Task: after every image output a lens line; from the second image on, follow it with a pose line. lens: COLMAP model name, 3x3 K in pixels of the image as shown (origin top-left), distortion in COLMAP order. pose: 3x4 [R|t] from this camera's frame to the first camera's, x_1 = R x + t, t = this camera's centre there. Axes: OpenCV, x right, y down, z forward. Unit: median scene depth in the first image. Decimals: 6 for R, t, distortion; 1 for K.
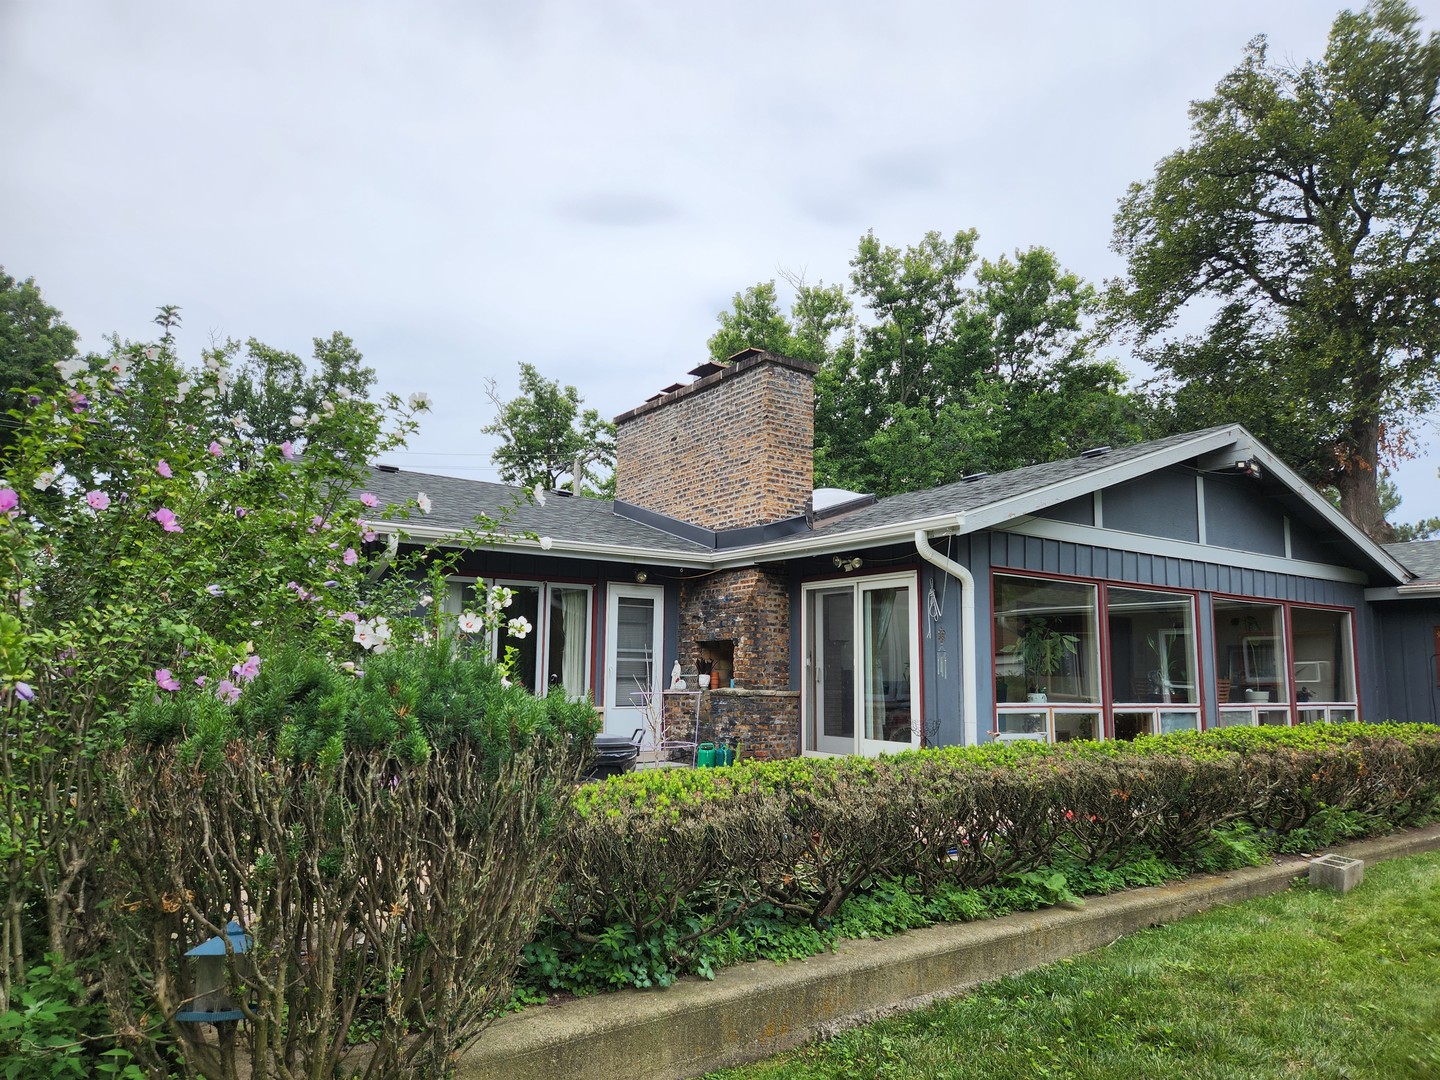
lens RADIAL K [[961.5, 0, 711.1], [0, 961.5, 550.2], [0, 0, 1]] dist [0.074642, -0.062489]
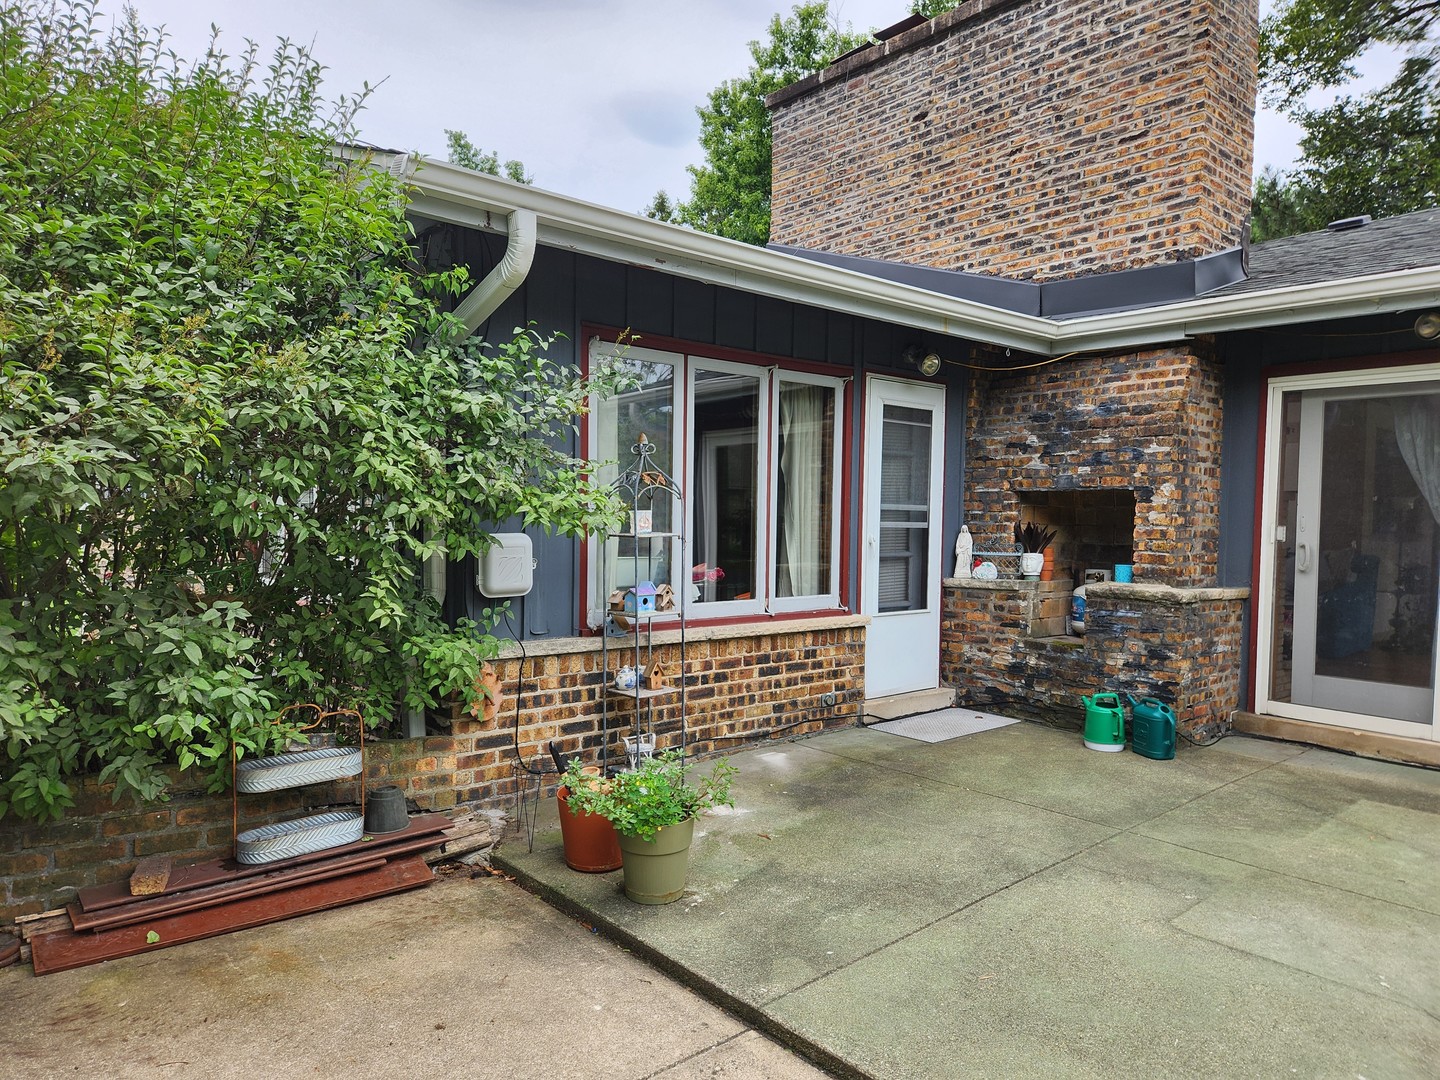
lens RADIAL K [[961.5, 0, 712.9], [0, 961.5, 552.4], [0, 0, 1]] dist [0.074642, -0.062489]
pose [[0.994454, 0.001462, 0.105166, -0.240821], [-0.019147, 0.985712, 0.167345, 0.042151], [-0.103419, -0.168430, 0.980273, 0.489849]]
